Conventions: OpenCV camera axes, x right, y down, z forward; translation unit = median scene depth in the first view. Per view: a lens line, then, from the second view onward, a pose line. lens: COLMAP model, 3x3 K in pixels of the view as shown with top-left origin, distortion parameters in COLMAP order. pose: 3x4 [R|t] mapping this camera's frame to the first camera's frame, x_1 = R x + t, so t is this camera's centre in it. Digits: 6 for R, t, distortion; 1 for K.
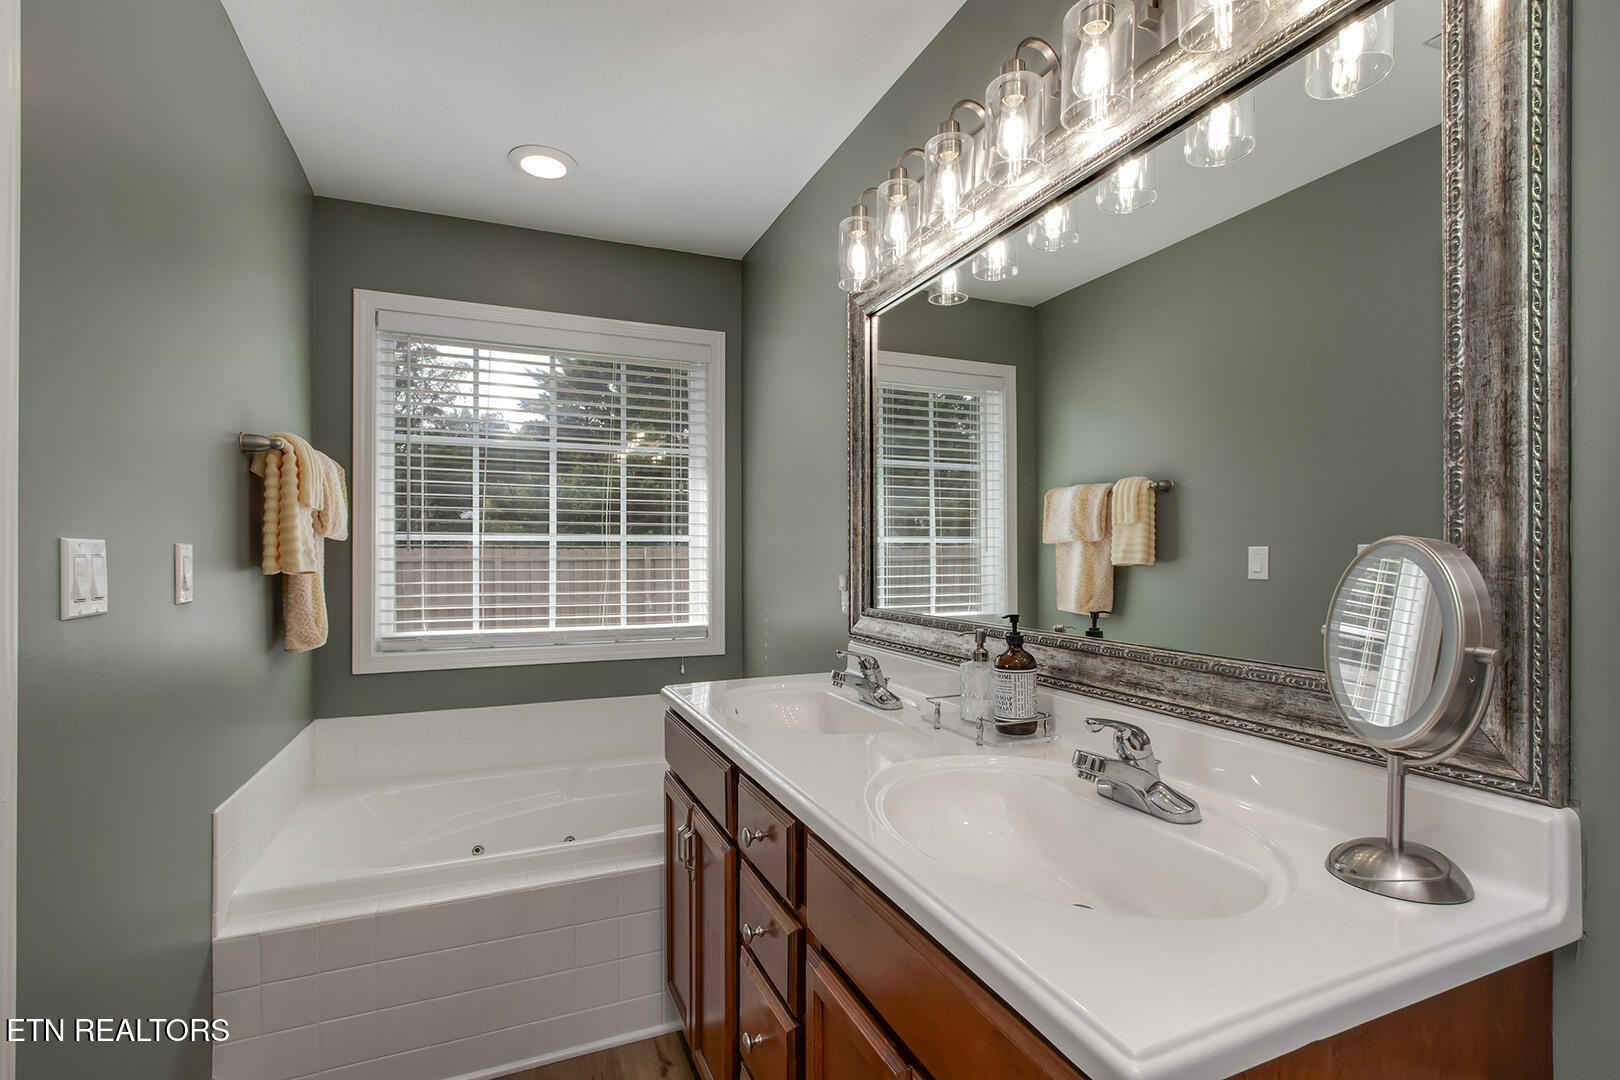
lens RADIAL K [[759.7, 0, 807.3], [0, 759.7, 550.2], [0, 0, 1]] dist [-0.017060, 0.000672]
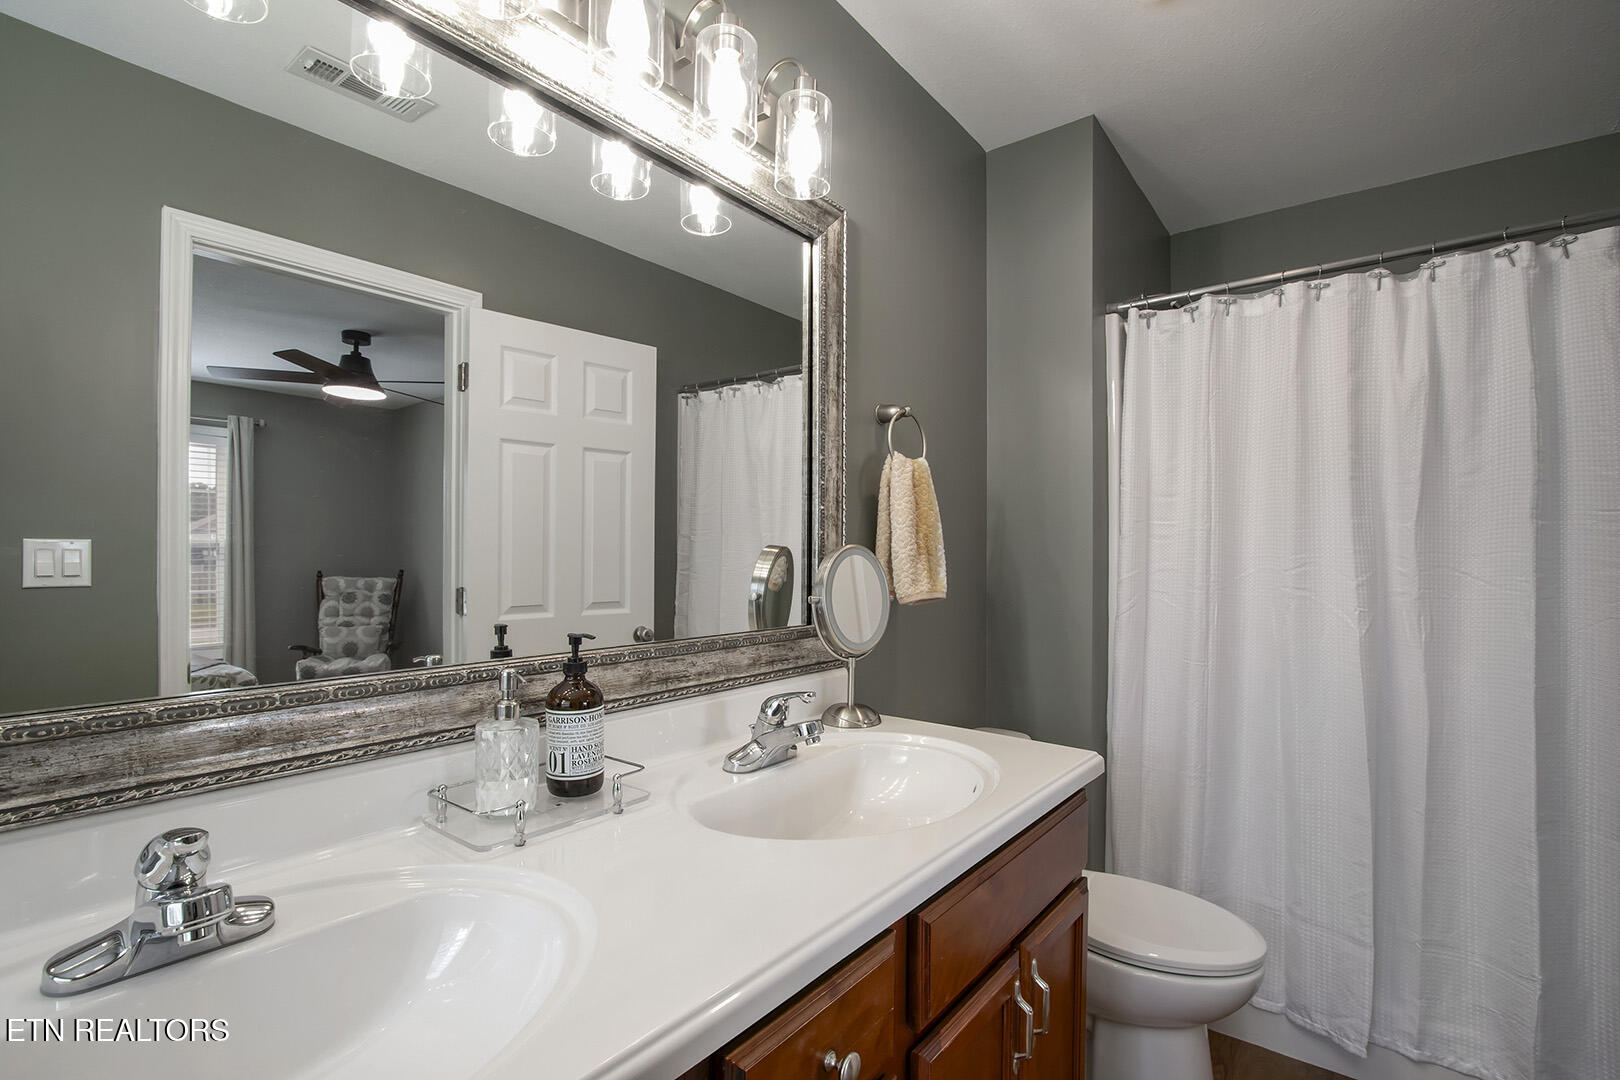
lens RADIAL K [[761.5, 0, 812.2], [0, 761.5, 555.8], [0, 0, 1]] dist [-0.056816, -0.000032]
pose [[-0.497350, -0.006582, 0.867525, -0.573234], [-0.011008, 0.999939, 0.001276, 0.004984], [-0.867480, -0.008915, -0.497392, 1.371428]]
